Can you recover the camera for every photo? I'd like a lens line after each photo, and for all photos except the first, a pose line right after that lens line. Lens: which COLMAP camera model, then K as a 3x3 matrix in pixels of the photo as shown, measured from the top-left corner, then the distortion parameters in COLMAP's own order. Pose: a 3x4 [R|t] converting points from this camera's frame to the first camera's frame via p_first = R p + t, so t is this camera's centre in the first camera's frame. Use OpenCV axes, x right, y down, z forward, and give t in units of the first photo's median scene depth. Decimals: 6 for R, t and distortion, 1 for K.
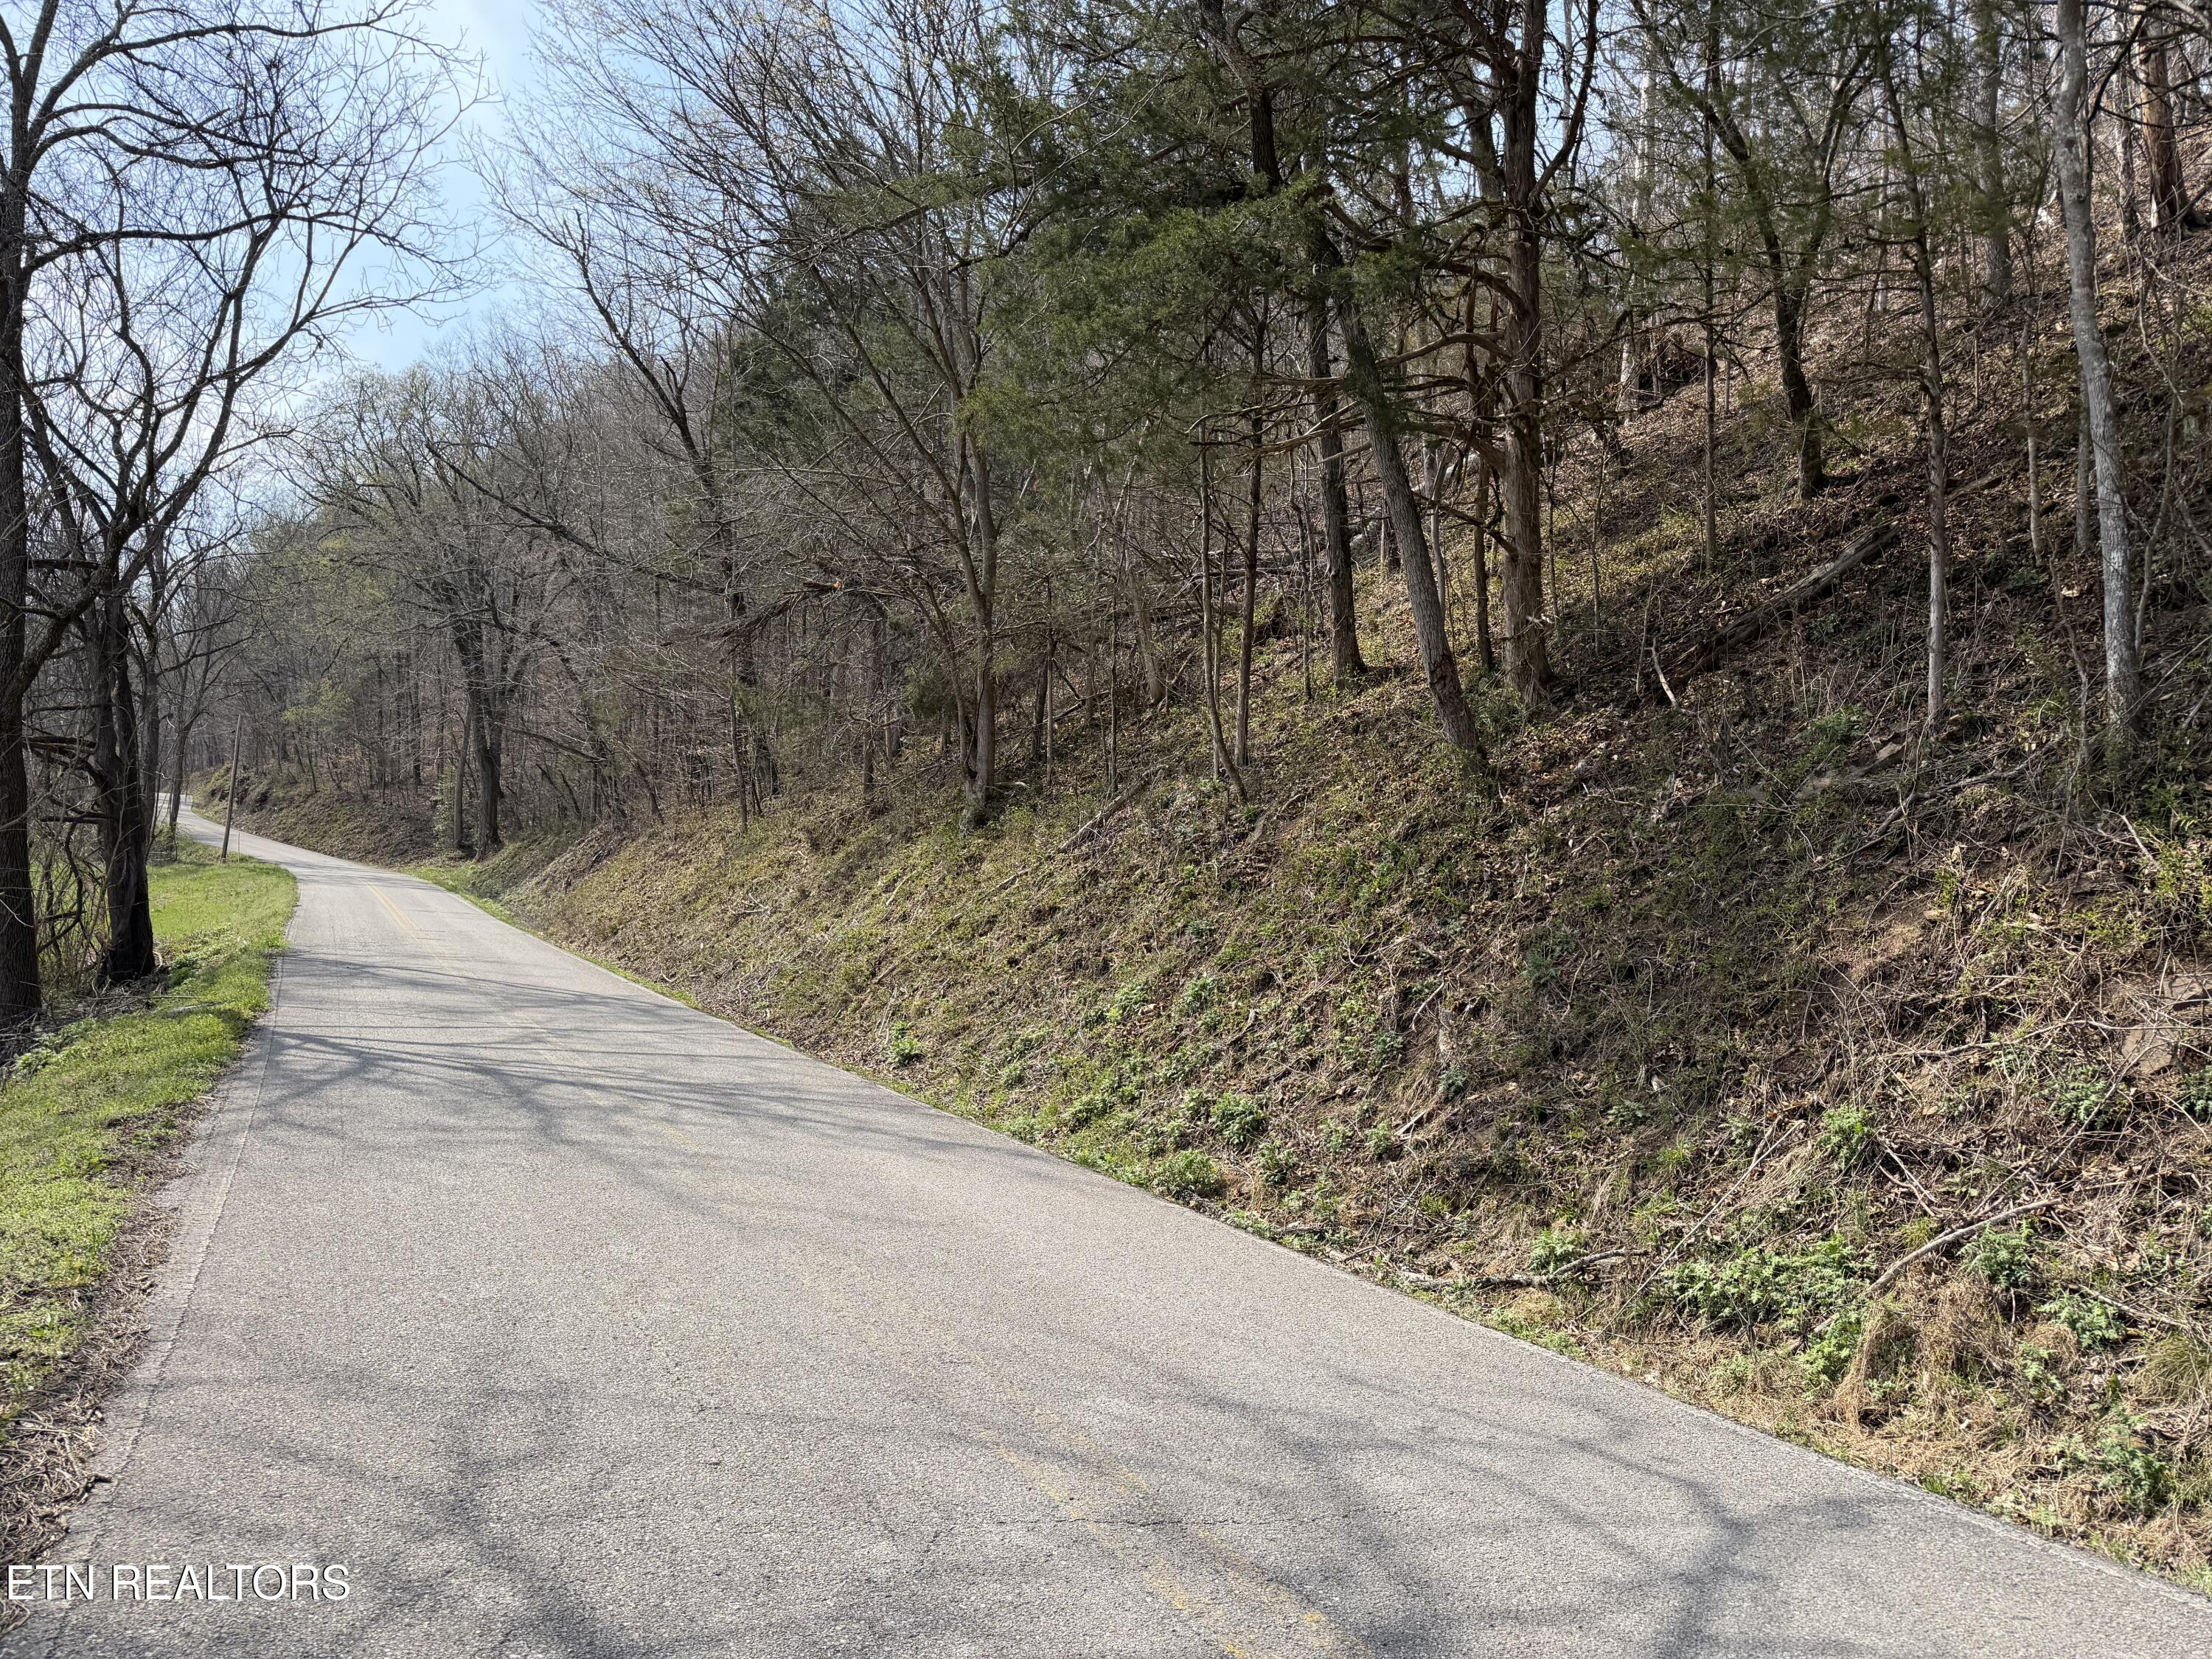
lens RADIAL K [[1536.3, 0, 1114.5], [0, 1536.3, 822.6], [0, 0, 1]] dist [0.041324, -0.035705]
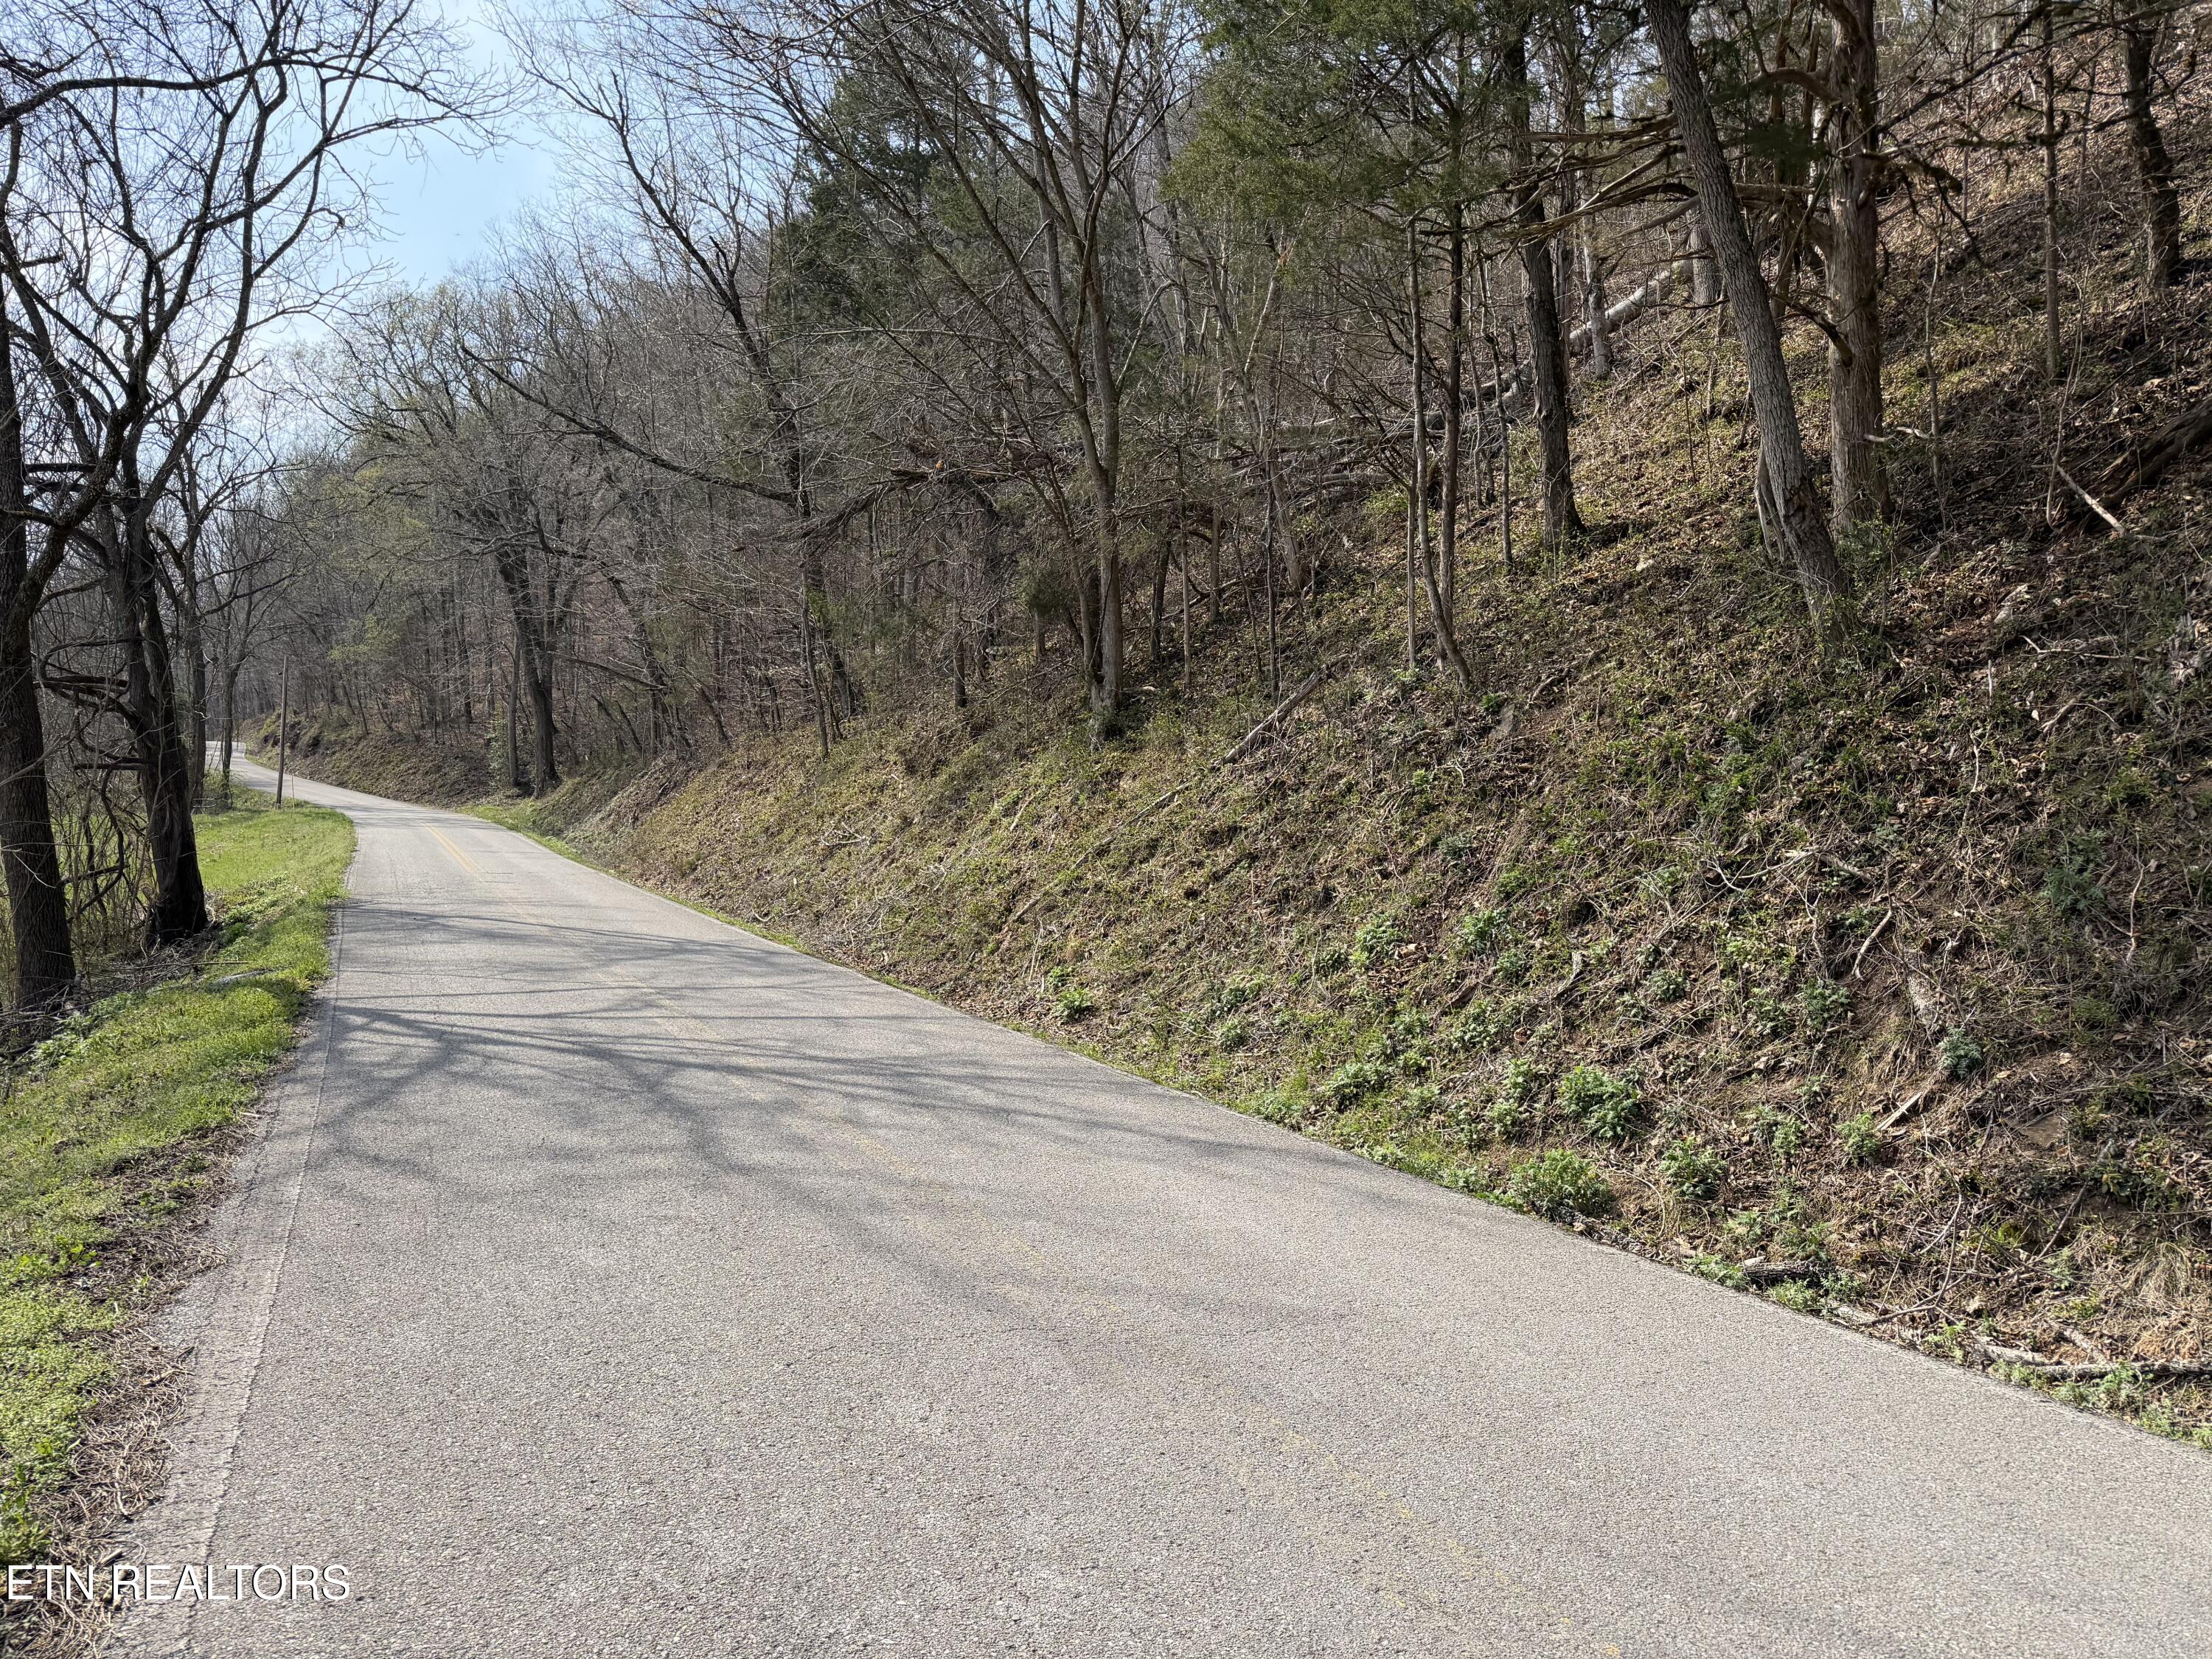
lens RADIAL K [[1536.3, 0, 1100.4], [0, 1536.3, 827.9], [0, 0, 1]] dist [0.041324, -0.035705]
pose [[0.998787, -0.032984, -0.036558, -0.075718], [0.034977, 0.997858, 0.055290, 0.006274], [0.034656, -0.056502, 0.997801, 0.145680]]
